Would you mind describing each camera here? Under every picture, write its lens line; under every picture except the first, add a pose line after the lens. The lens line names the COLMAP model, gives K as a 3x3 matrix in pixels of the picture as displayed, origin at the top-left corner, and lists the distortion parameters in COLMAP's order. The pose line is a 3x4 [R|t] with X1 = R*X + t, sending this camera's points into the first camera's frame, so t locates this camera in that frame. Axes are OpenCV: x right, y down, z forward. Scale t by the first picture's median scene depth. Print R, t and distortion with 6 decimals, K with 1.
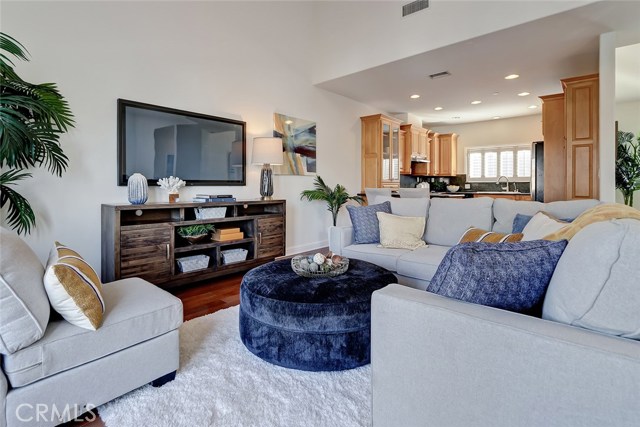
lens RADIAL K [[308.9, 0, 352.6], [0, 308.9, 188.1], [0, 0, 1]] dist [-0.000751, -0.000413]
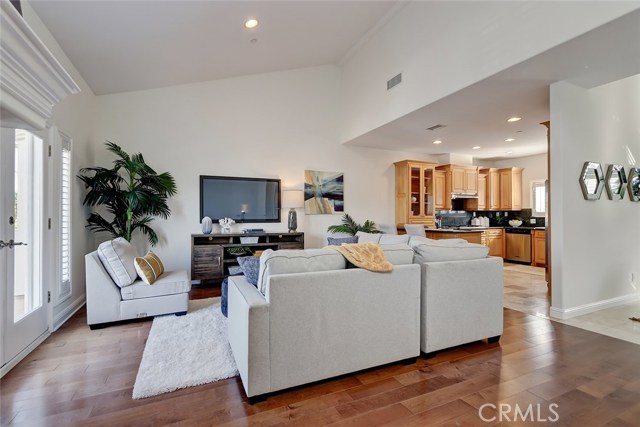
lens RADIAL K [[325.7, 0, 372.6], [0, 325.7, 216.2], [0, 0, 1]] dist [0.000379, 0.000060]
pose [[0.922674, 0.002212, -0.385576, 0.593155], [-0.003997, 0.999985, -0.003828, -0.029864], [0.385561, 0.005073, 0.922668, -0.240546]]
